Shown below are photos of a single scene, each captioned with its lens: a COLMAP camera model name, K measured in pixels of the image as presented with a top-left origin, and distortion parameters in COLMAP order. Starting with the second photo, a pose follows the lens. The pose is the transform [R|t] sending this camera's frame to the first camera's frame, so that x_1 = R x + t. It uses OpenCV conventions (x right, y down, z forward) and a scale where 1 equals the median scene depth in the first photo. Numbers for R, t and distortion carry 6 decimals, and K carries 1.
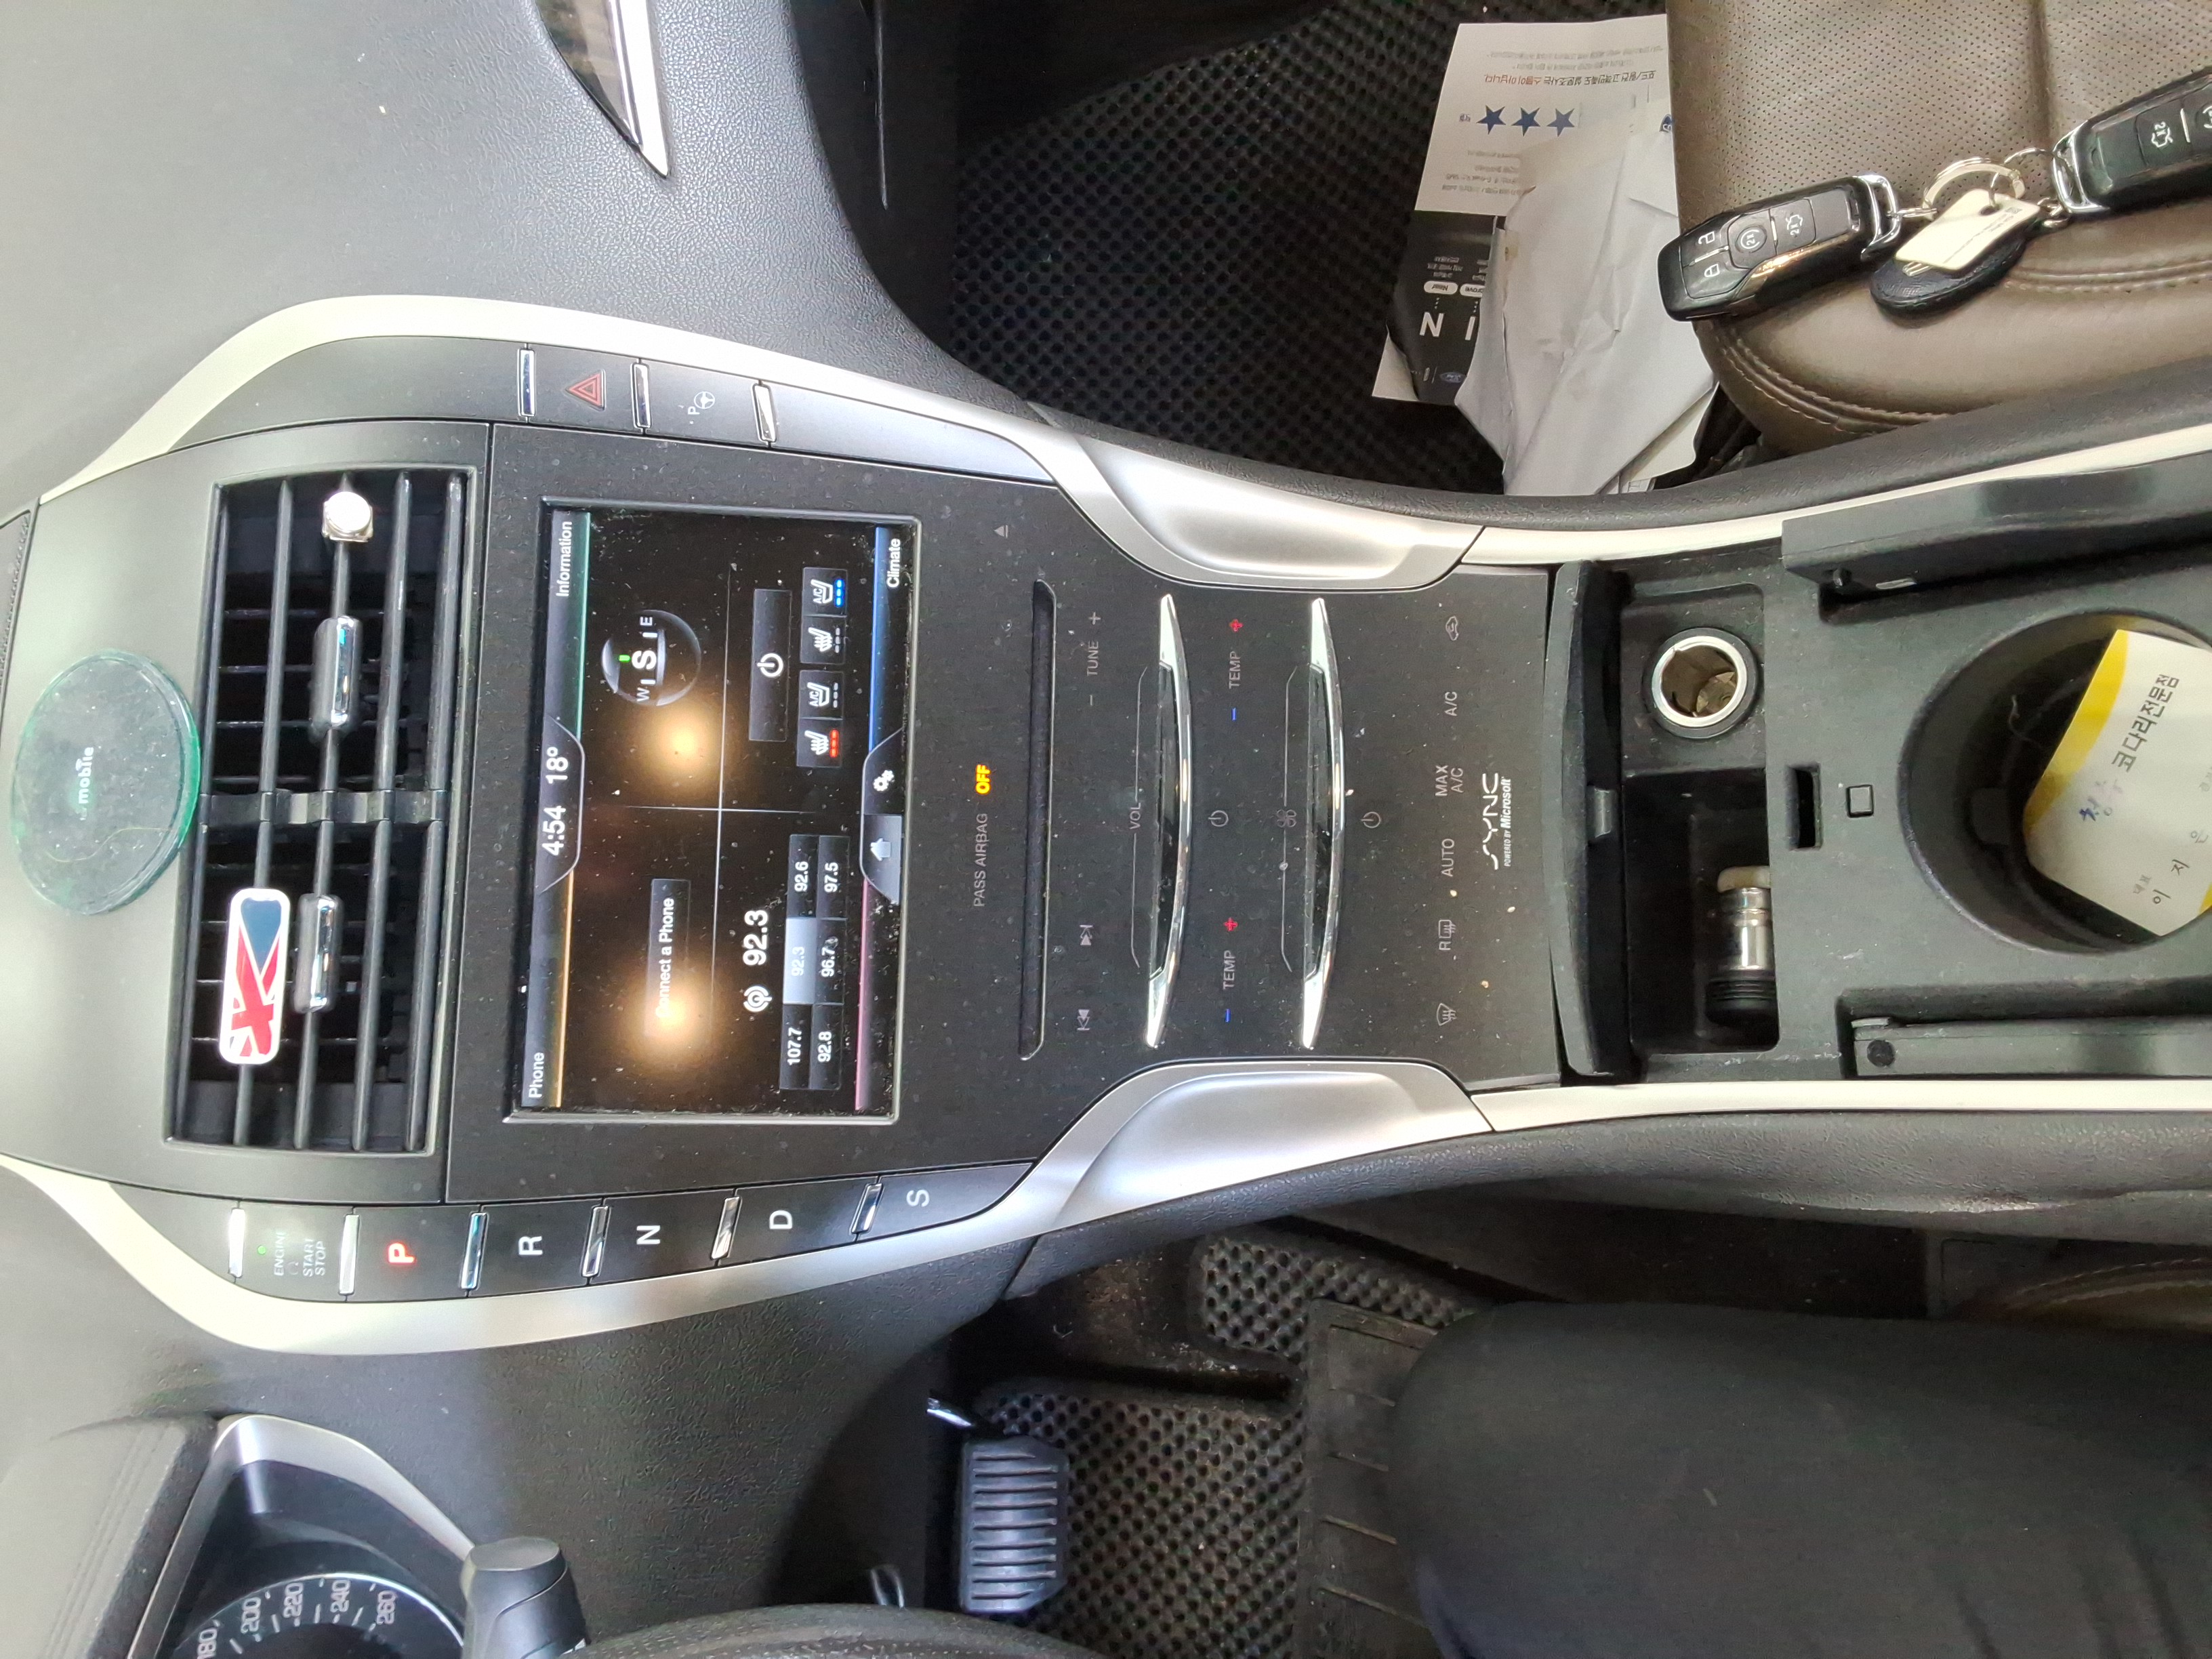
lens RADIAL K [[1761.1, 0, 1108.7], [0, 1761.1, 837.9], [0, 0, 1]] dist [0.108050, -0.174108]
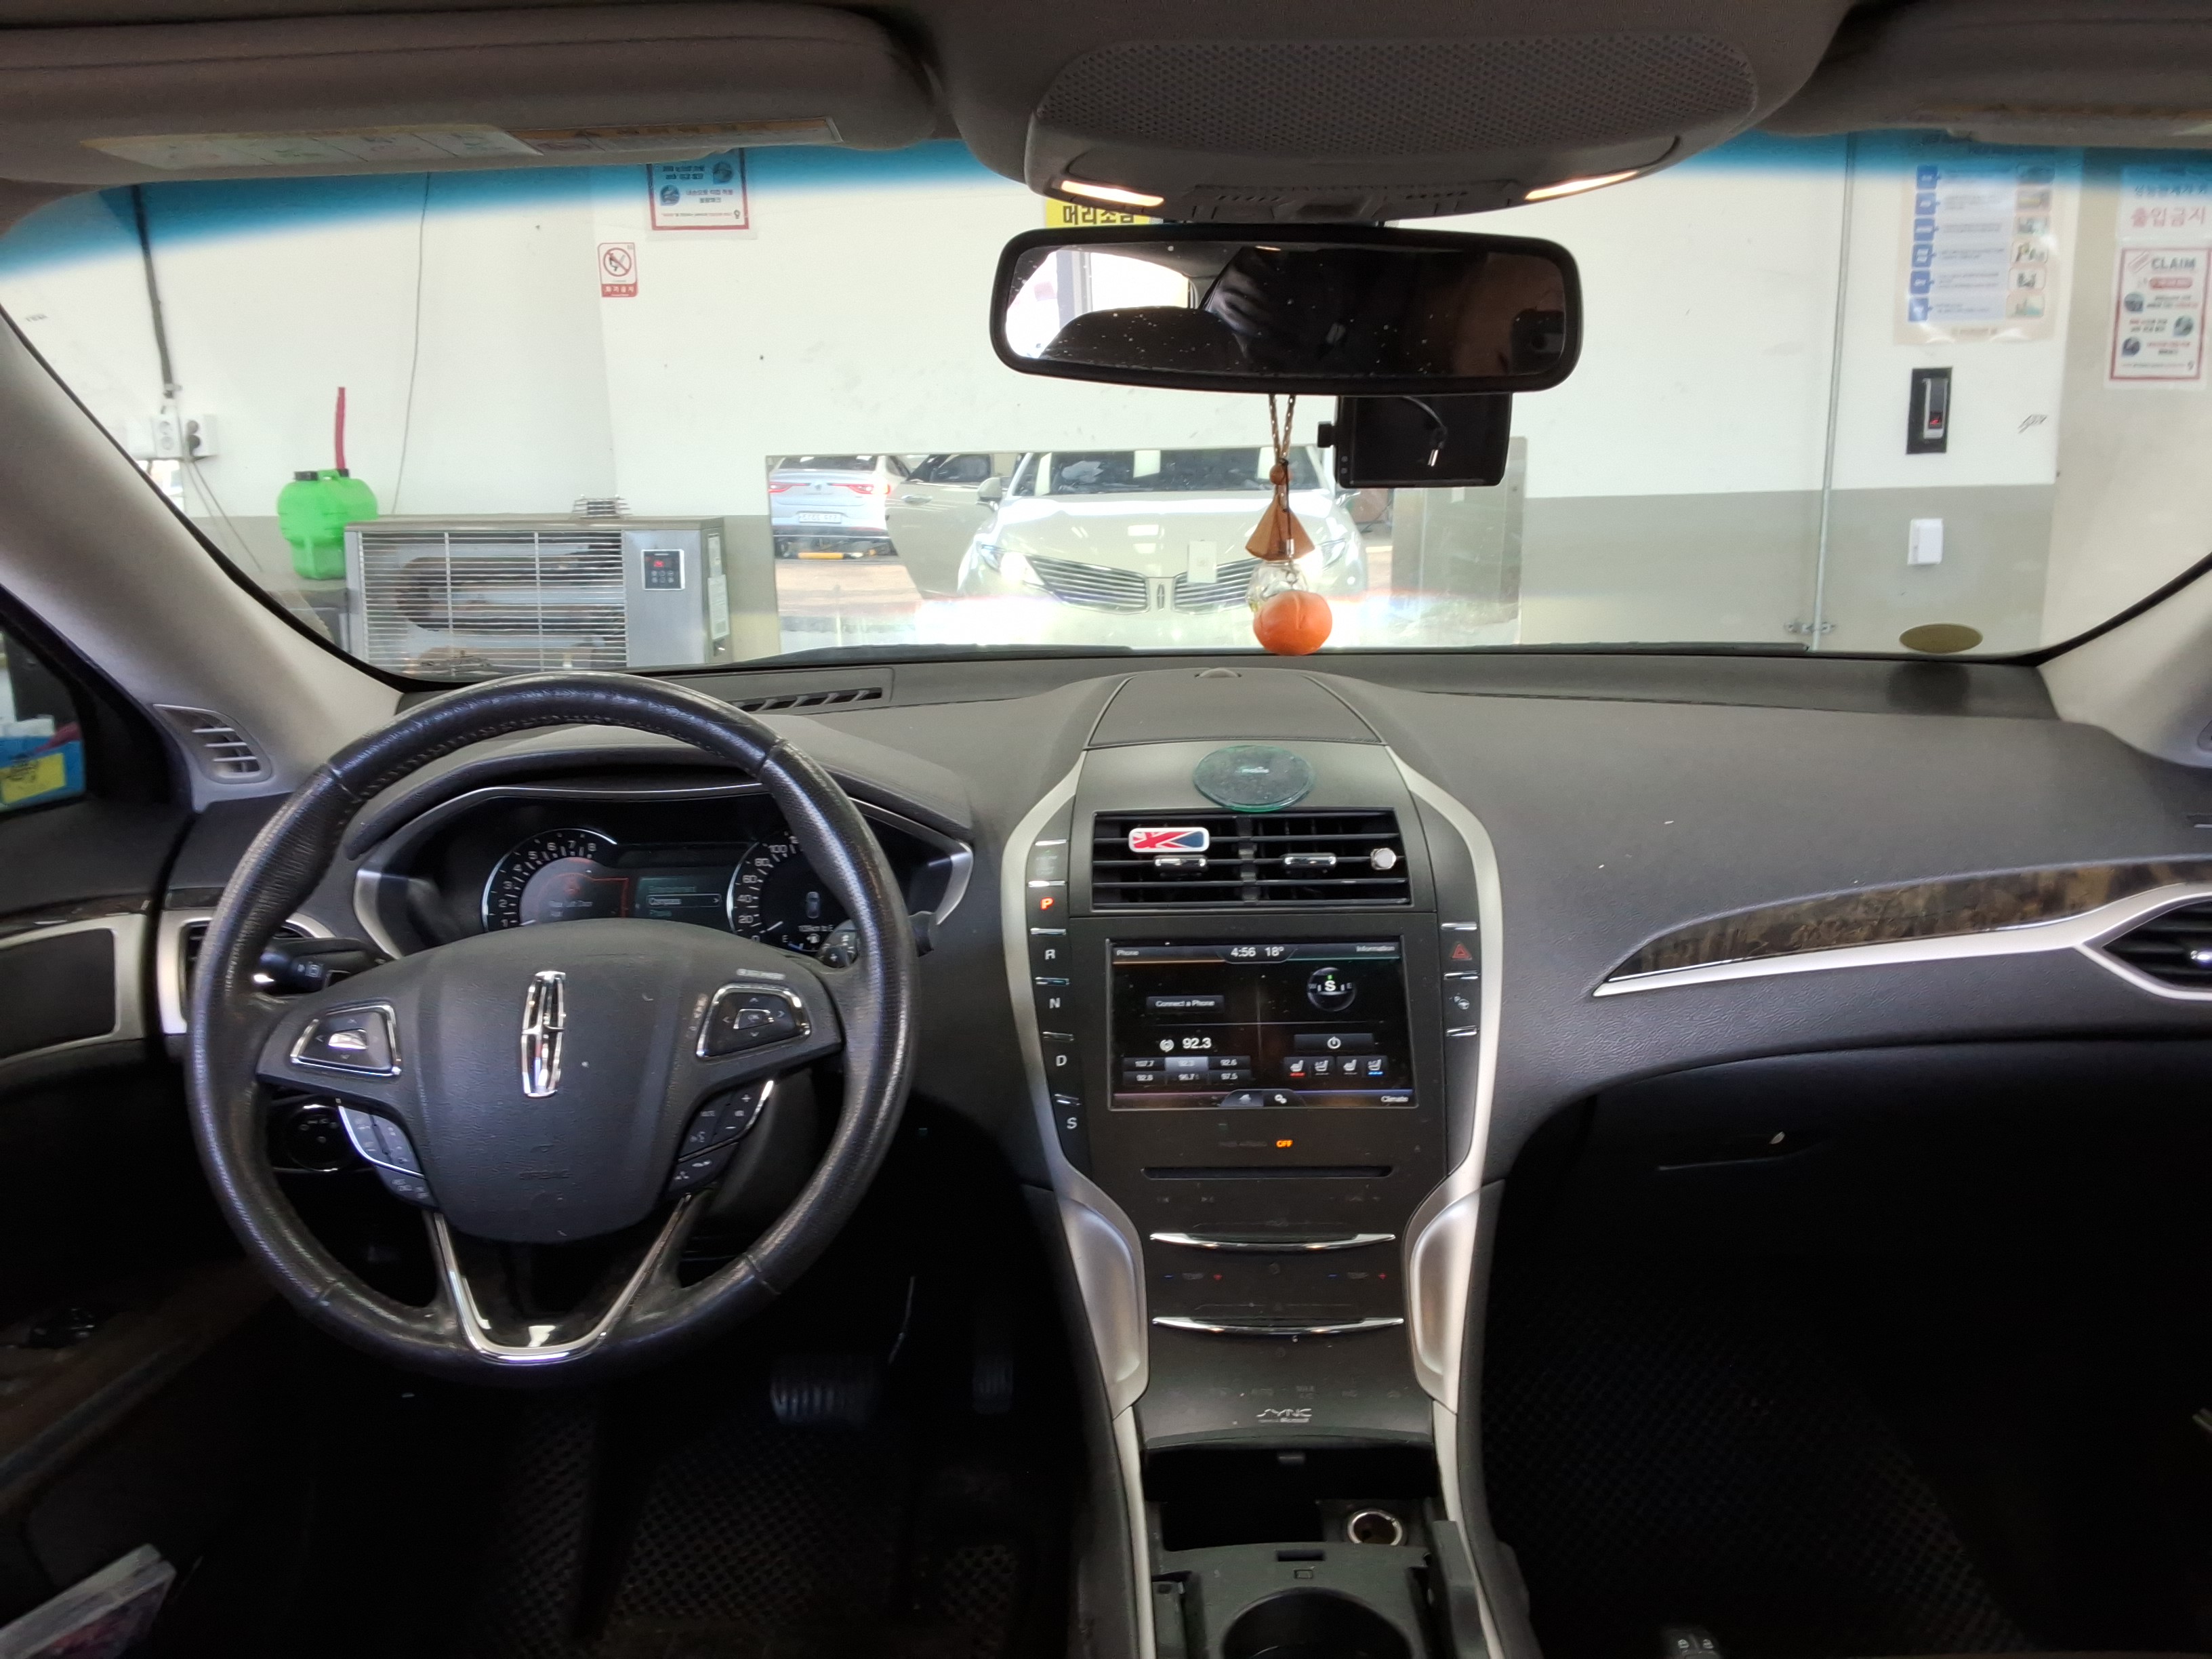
lens RADIAL K [[1761.1, 0, 1108.7], [0, 1761.1, 837.9], [0, 0, 1]] dist [0.108050, -0.174108]
pose [[0.023737, 0.843943, -0.535907, 0.682277], [-0.991849, 0.087008, 0.093088, -0.051801], [0.125190, 0.529329, 0.839129, -0.833568]]
